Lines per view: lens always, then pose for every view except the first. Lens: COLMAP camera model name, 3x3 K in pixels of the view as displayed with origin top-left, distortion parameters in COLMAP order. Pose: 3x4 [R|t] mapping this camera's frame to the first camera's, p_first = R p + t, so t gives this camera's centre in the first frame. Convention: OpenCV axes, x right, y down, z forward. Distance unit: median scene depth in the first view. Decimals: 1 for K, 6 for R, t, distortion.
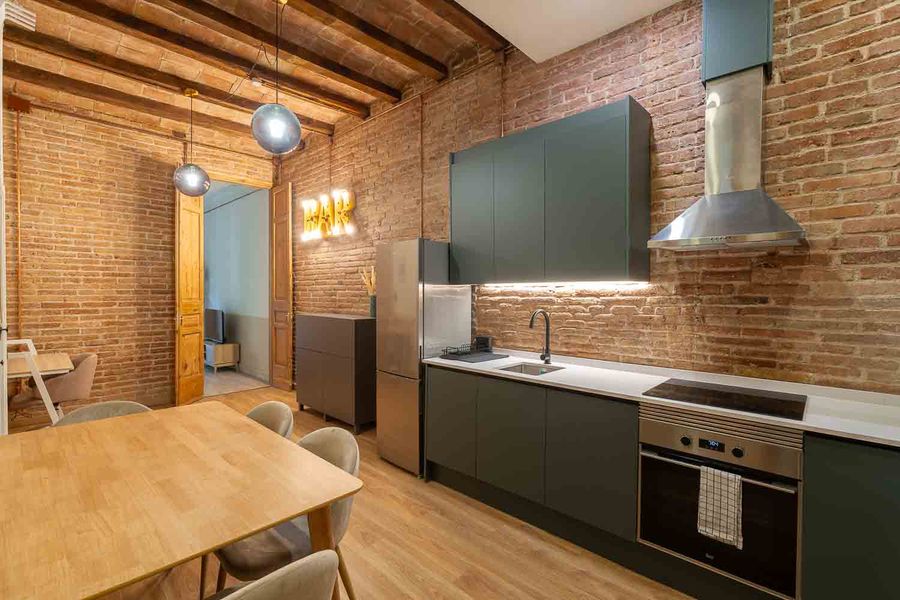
lens RADIAL K [[410.4, 0, 450.8], [0, 410.4, 296.4], [0, 0, 1]] dist [-0.002424, 0.000192]
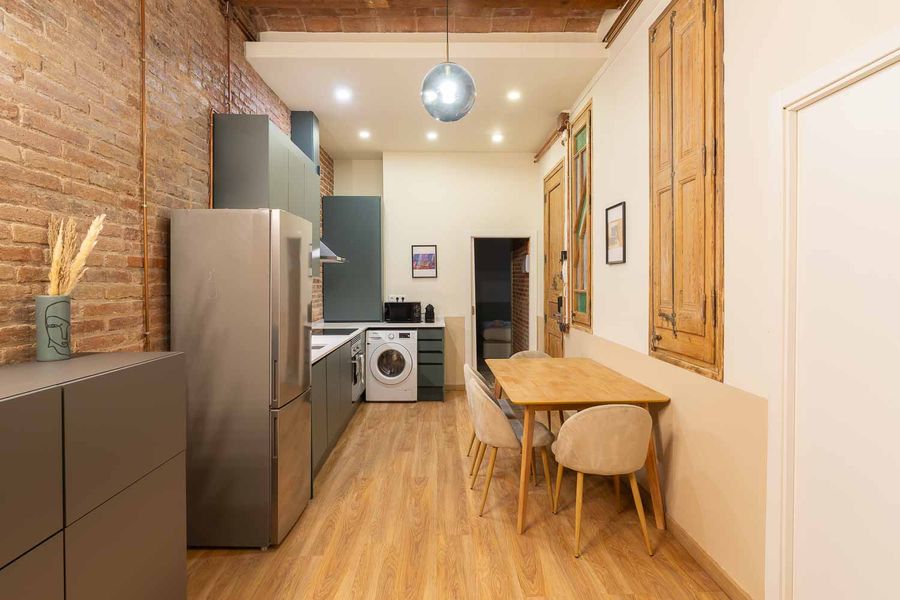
lens RADIAL K [[465.1, 0, 450.9], [0, 465.1, 286.0], [0, 0, 1]] dist [0.000220, -0.000093]
pose [[-0.704489, -0.008468, 0.709664, -1.241715], [0.006896, 0.999800, 0.018777, -0.030070], [-0.709681, 0.018122, -0.704290, 1.876447]]
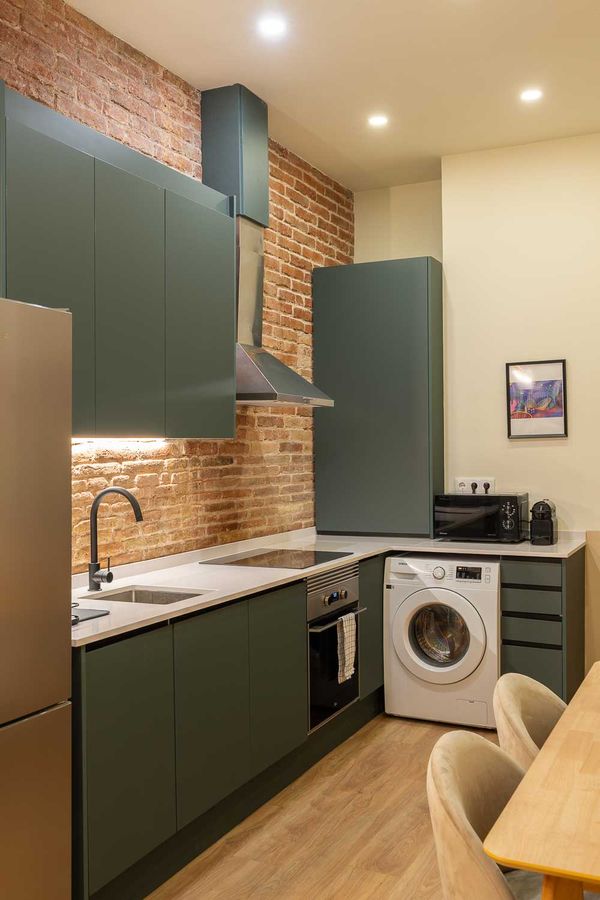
lens RADIAL K [[876.6, 0, 300.0], [0, 876.6, 450.0], [0, 0, 1]] dist [0.005352, 0.006696]
pose [[-0.295585, -0.003088, 0.955311, -1.119536], [0.016427, 0.999830, 0.008314, -0.026052], [-0.955175, 0.018151, -0.295485, 1.312162]]
